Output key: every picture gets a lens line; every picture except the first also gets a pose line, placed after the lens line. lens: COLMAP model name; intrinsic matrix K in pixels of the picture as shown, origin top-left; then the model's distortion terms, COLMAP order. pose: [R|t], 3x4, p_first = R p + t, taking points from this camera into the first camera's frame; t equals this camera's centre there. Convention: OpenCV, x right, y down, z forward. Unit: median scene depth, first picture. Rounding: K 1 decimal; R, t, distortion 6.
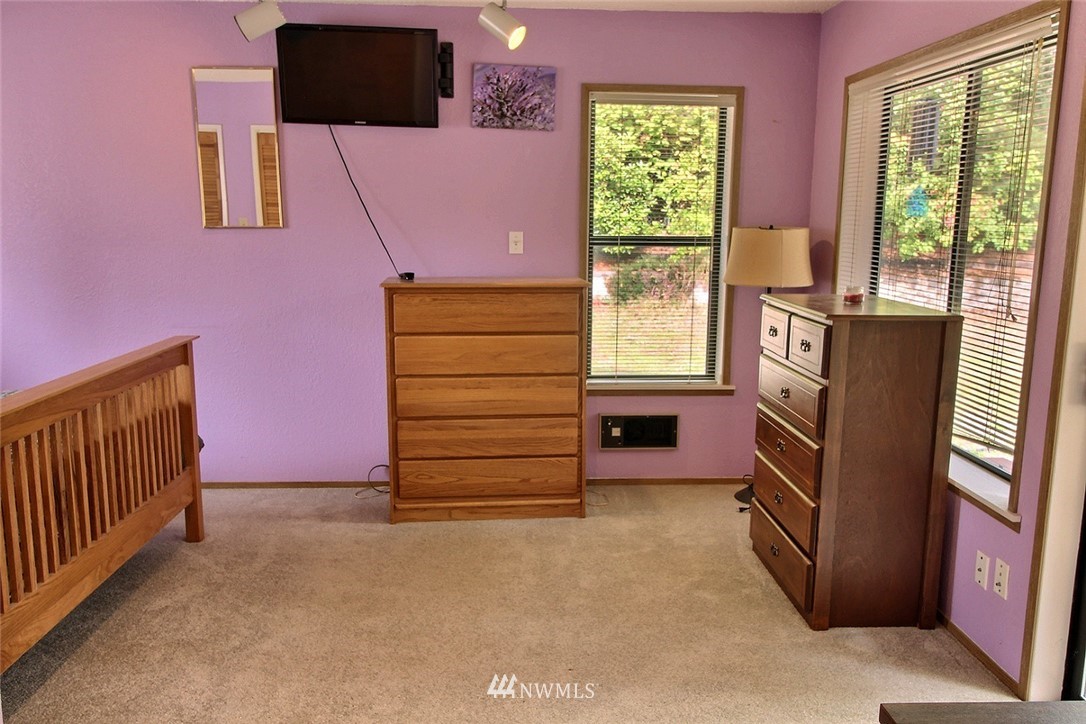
lens RADIAL K [[855.3, 0, 543.5], [0, 855.3, 367.6], [0, 0, 1]] dist [0.018074, -0.011341]
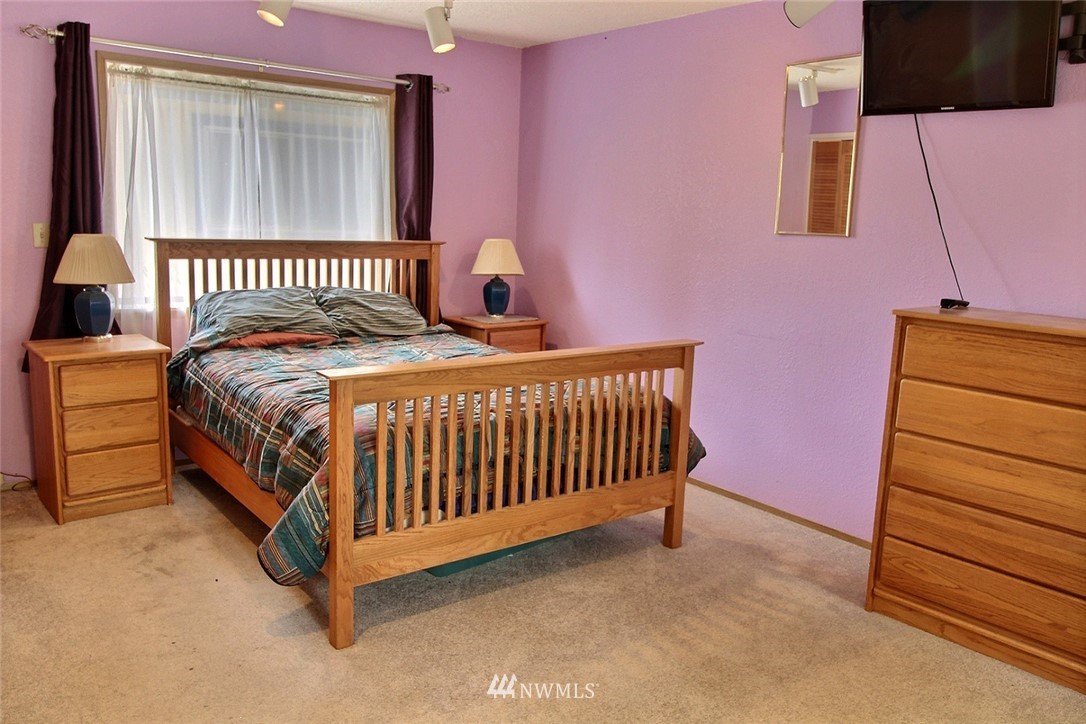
lens RADIAL K [[855.3, 0, 541.4], [0, 855.3, 361.6], [0, 0, 1]] dist [0.018074, -0.011341]
pose [[0.579851, 0.159244, -0.799009, 0.255070], [-0.177768, 0.981812, 0.066668, -0.044911], [0.795092, 0.103381, 0.597613, 0.266222]]
